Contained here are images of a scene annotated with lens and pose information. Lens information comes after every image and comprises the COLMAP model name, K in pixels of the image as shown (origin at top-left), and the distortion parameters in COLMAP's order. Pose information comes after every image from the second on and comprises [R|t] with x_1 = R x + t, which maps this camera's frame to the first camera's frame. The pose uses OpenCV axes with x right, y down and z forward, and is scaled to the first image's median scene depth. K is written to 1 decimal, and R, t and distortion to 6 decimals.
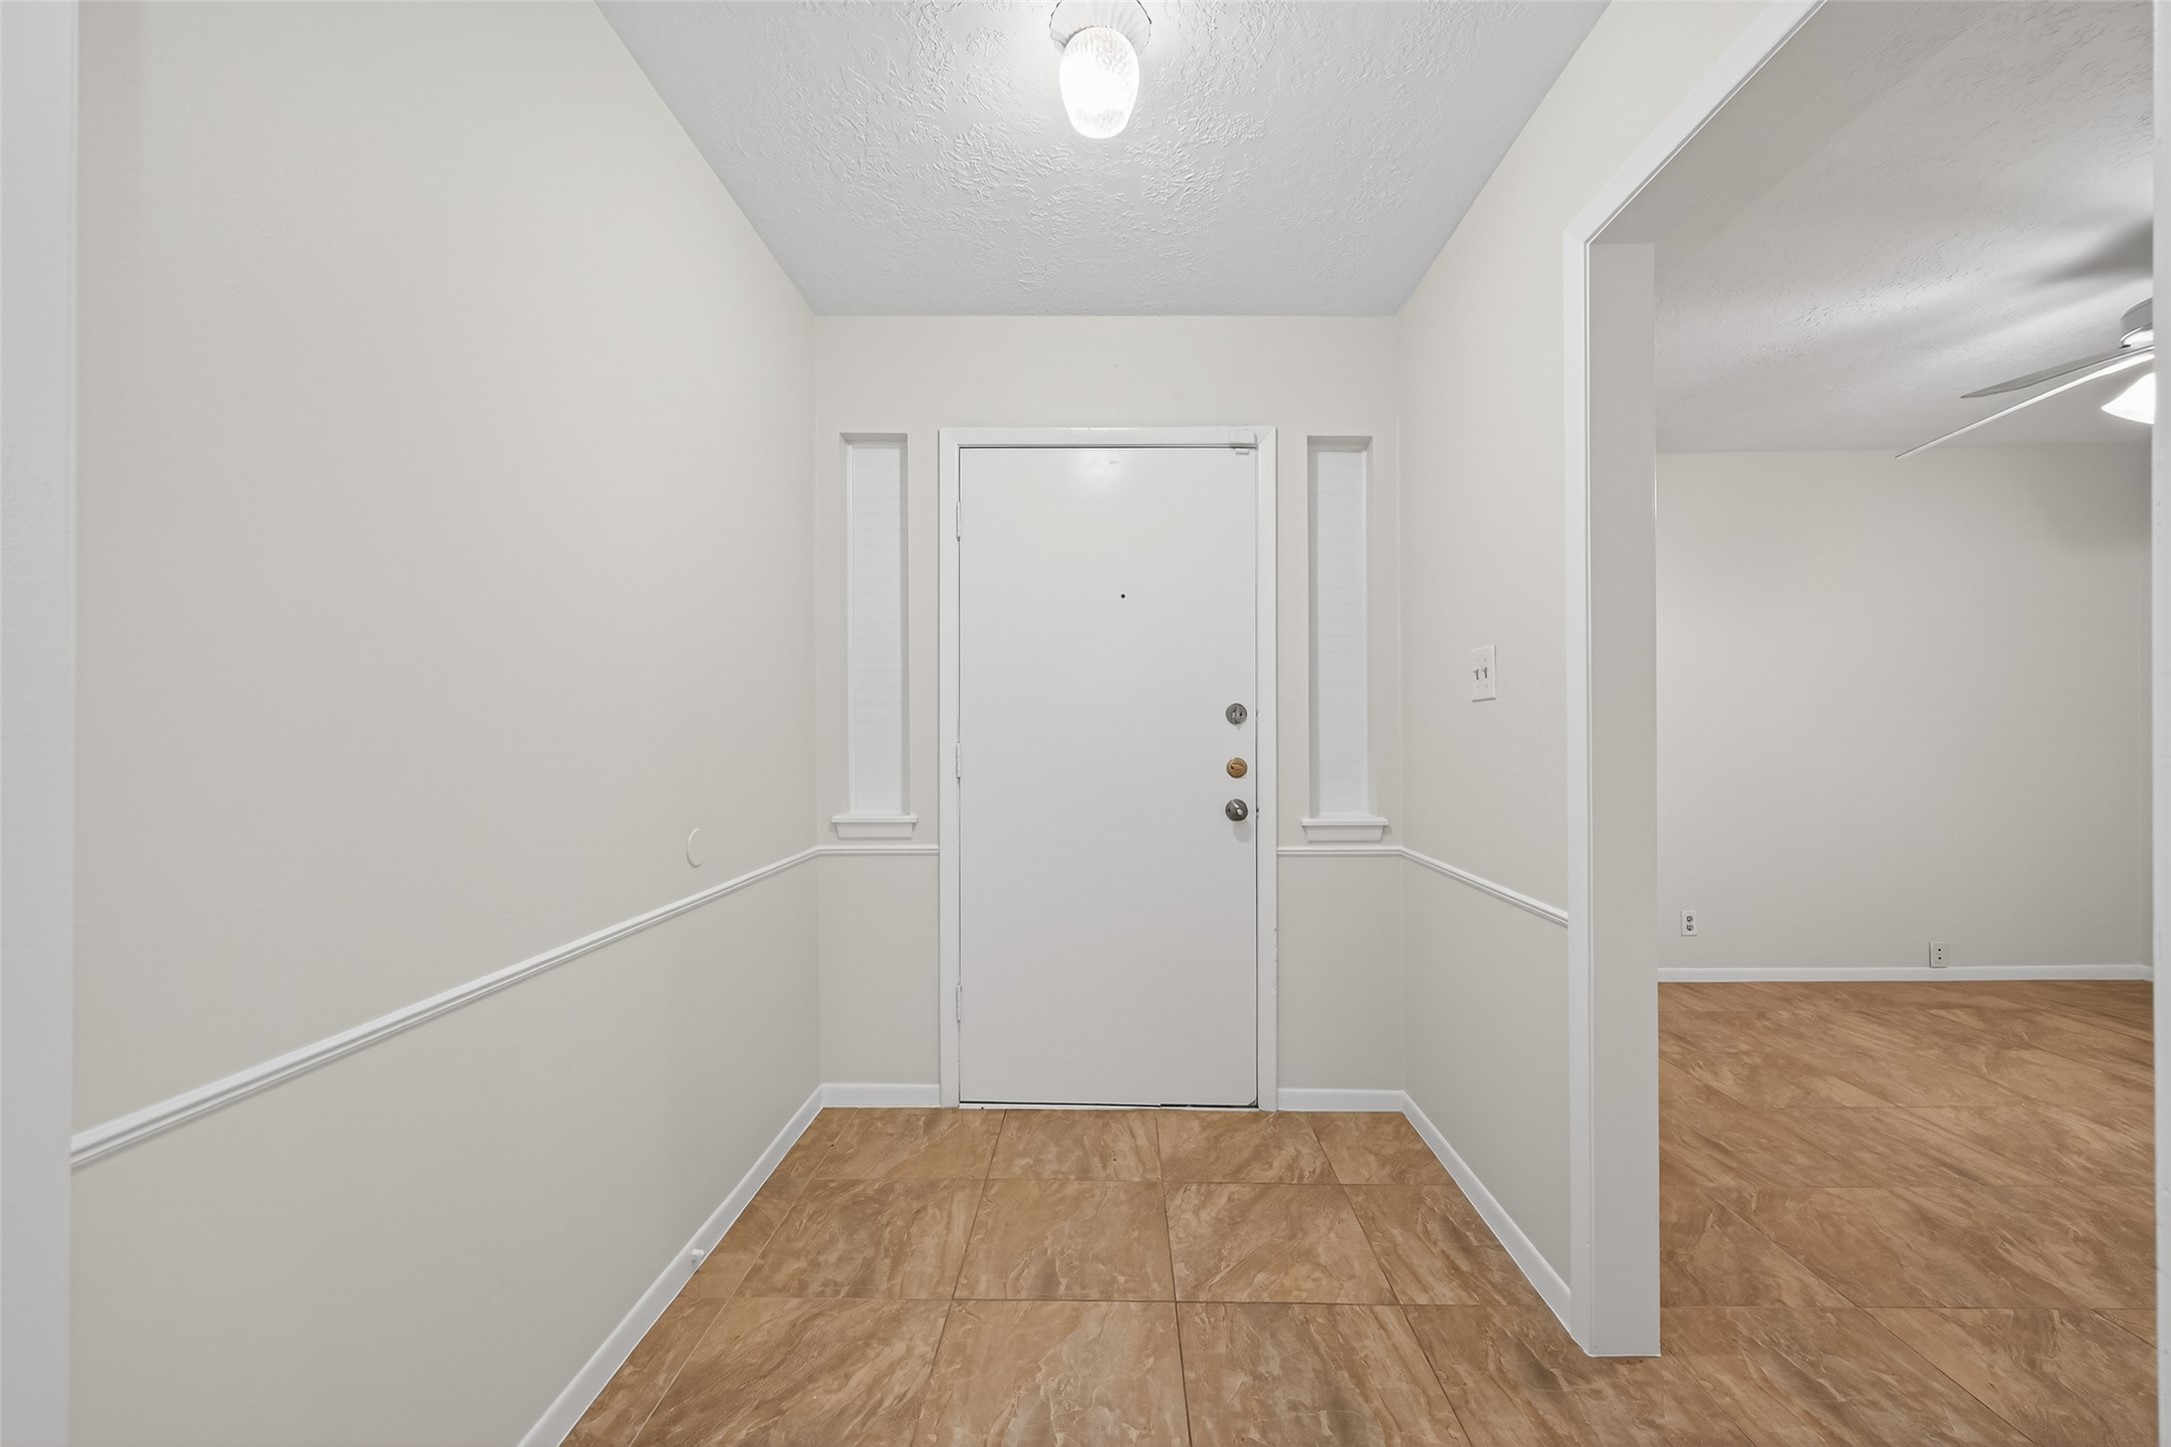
lens RADIAL K [[842.8, 0, 1101.6], [0, 842.8, 725.7], [0, 0, 1]] dist [0.010950, -0.003149]
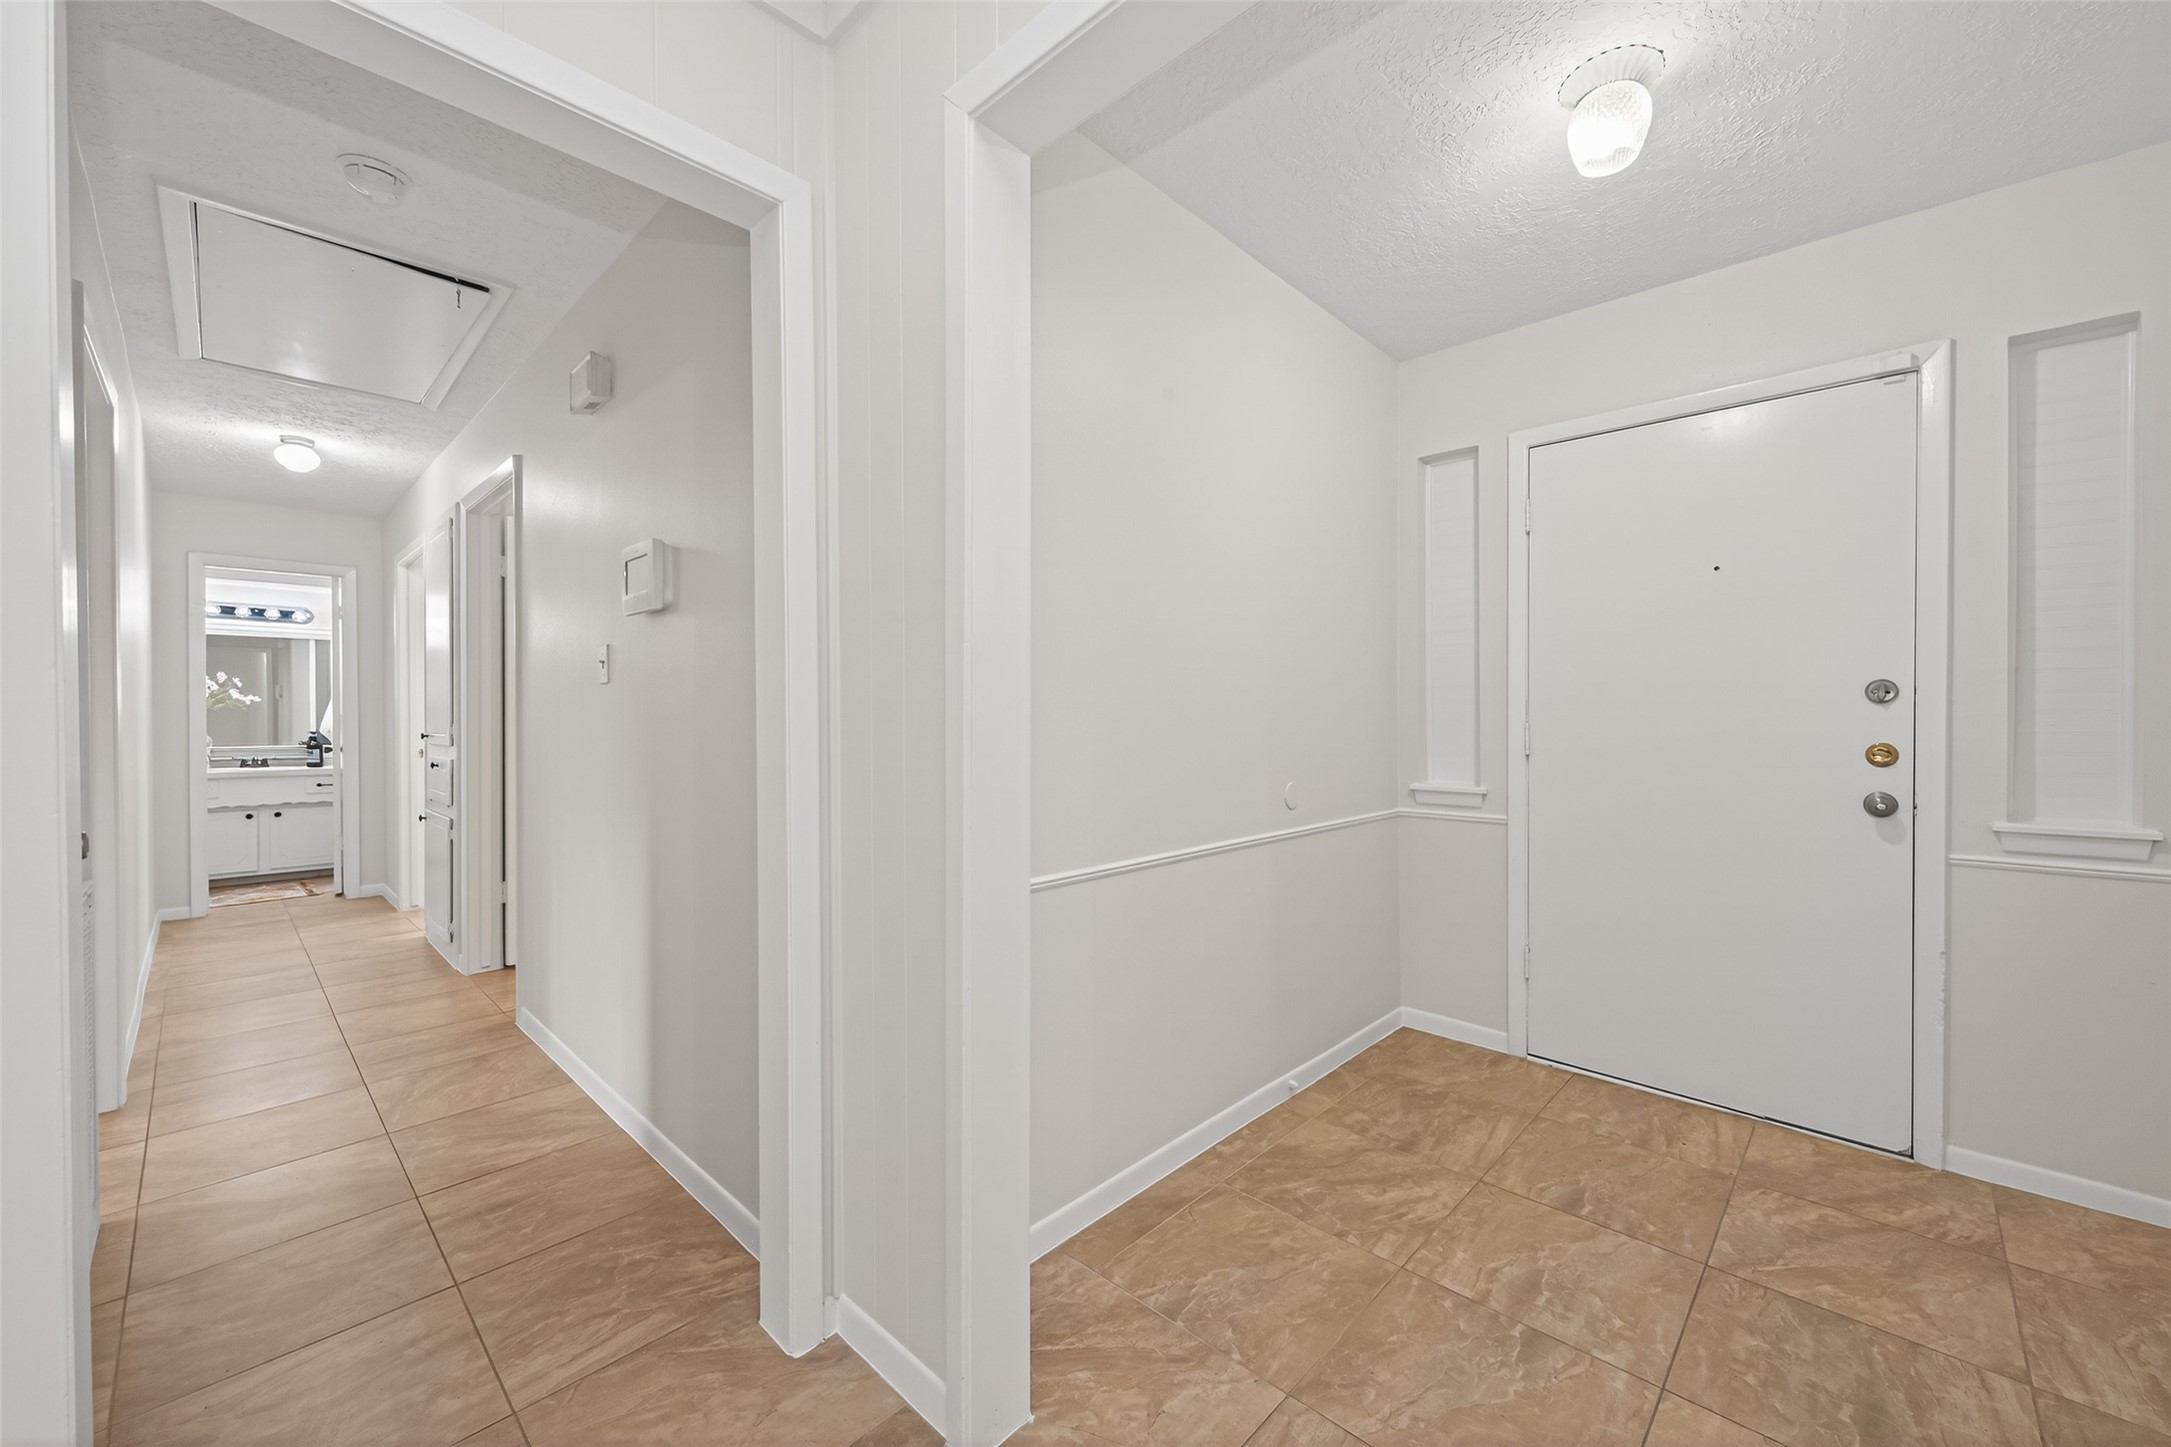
lens RADIAL K [[842.8, 0, 1080.3], [0, 842.8, 717.6], [0, 0, 1]] dist [0.010950, -0.003149]
pose [[0.724317, 0.003681, -0.689457, 0.174126], [0.005485, 0.999923, 0.011101, -0.001831], [0.689445, -0.011822, 0.724242, -0.190320]]
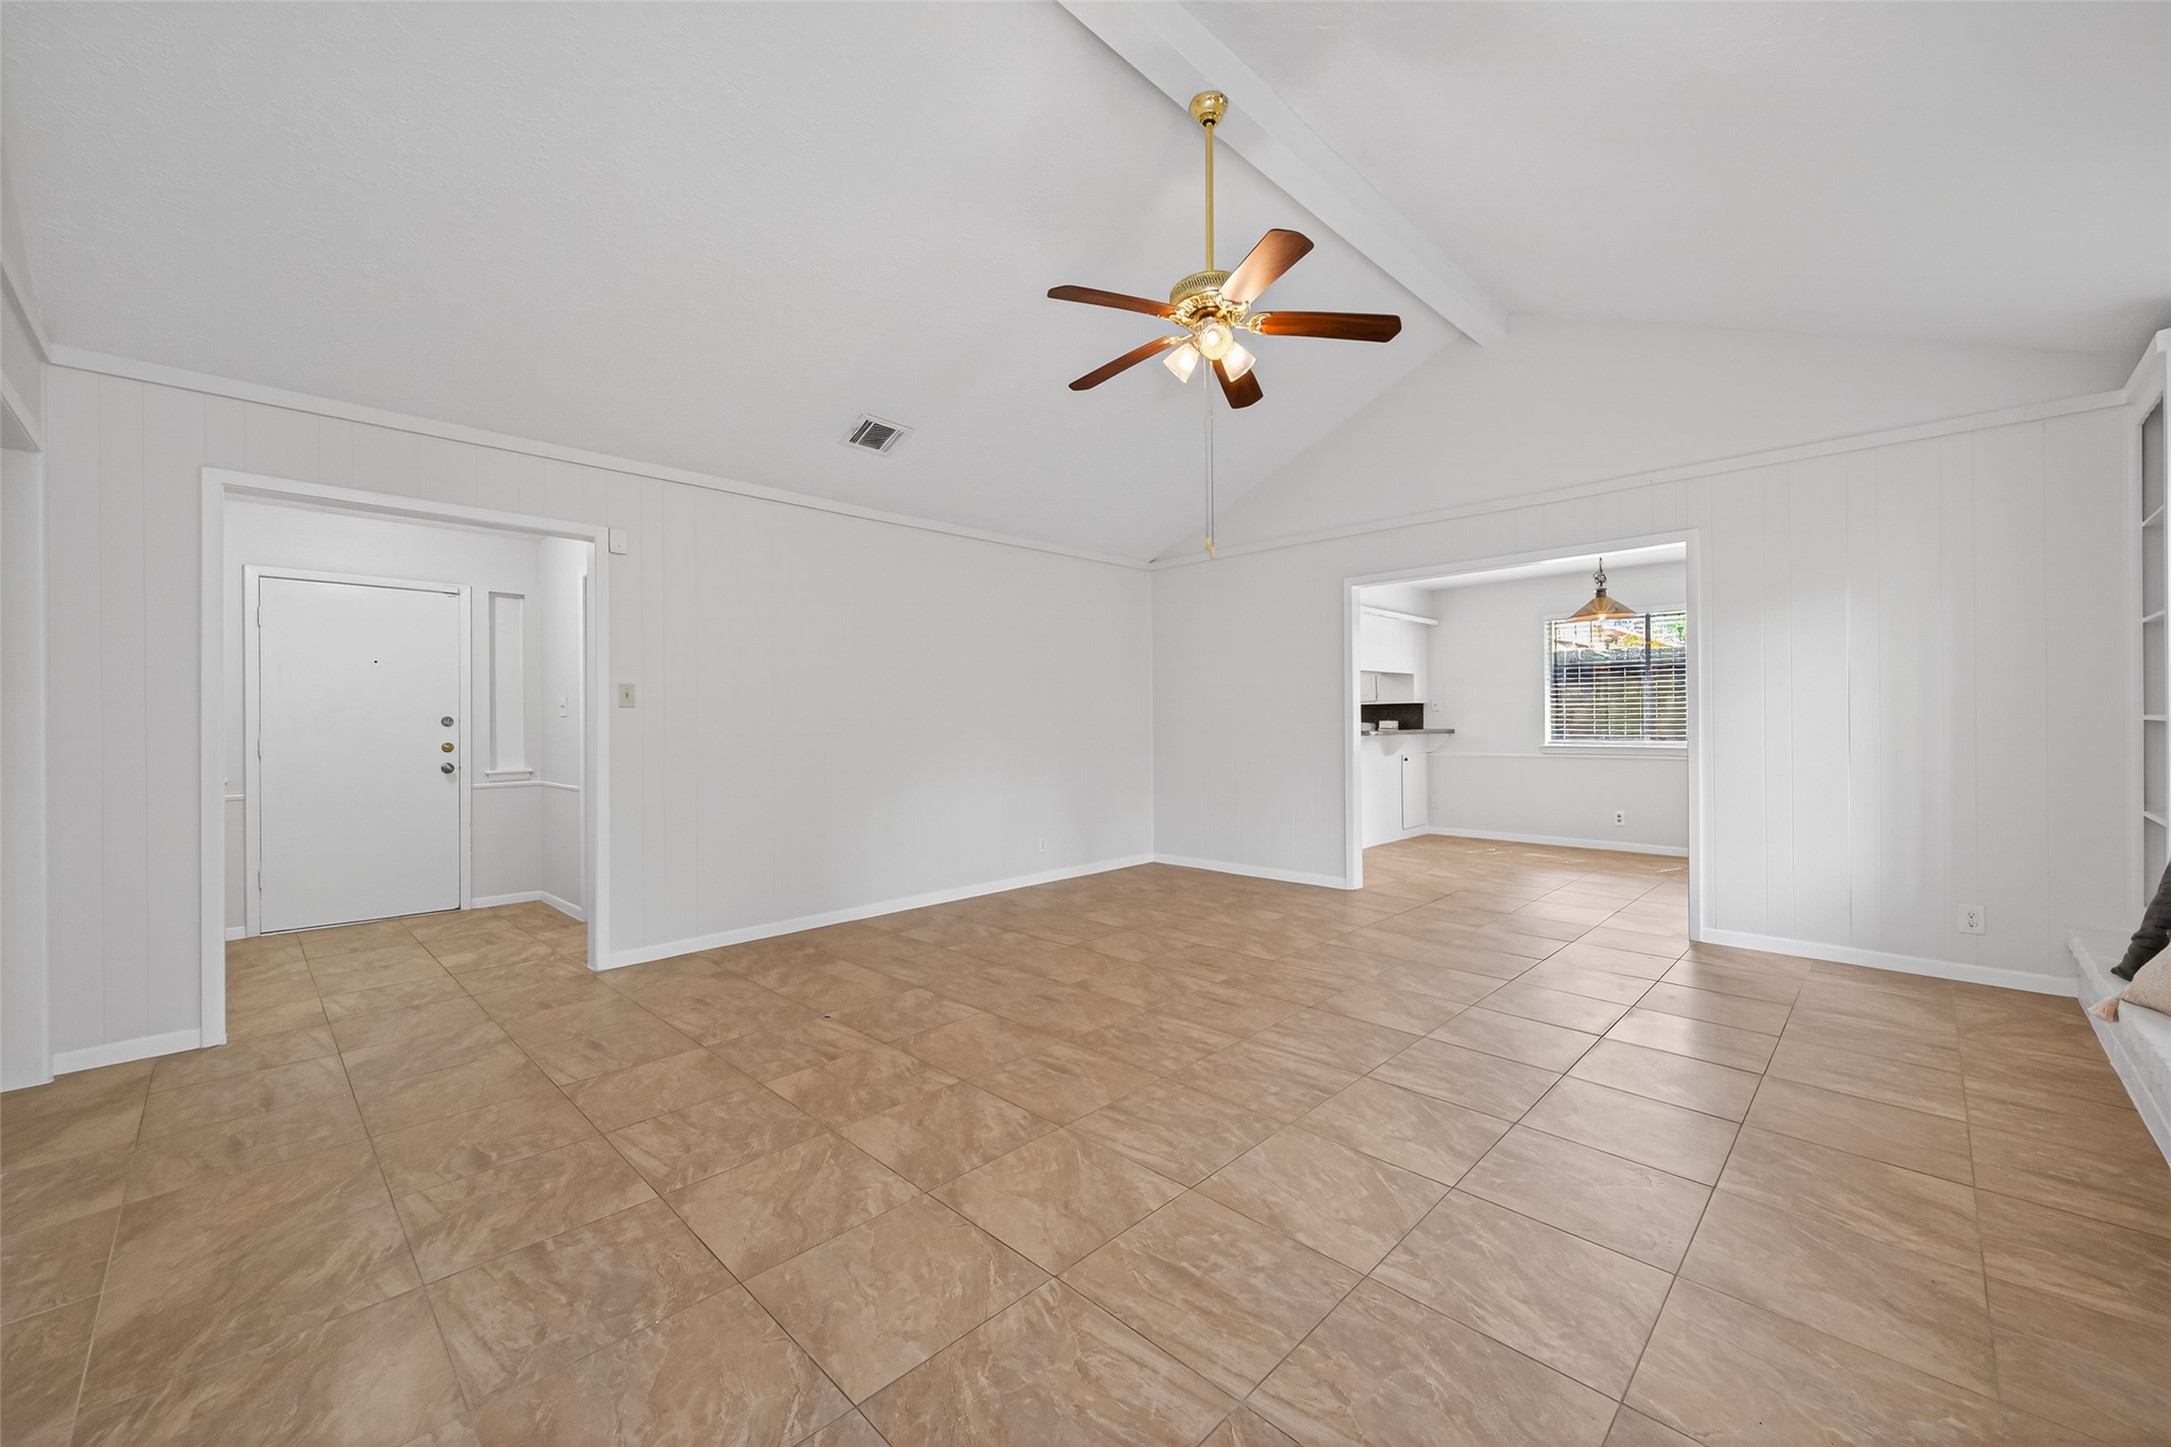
lens RADIAL K [[842.8, 0, 1093.2], [0, 842.8, 729.7], [0, 0, 1]] dist [0.010950, -0.003149]
pose [[0.689973, -0.004920, 0.723819, -0.268016], [-0.006236, 0.999899, 0.012740, -0.032051], [-0.723809, -0.013304, 0.689873, -1.682601]]
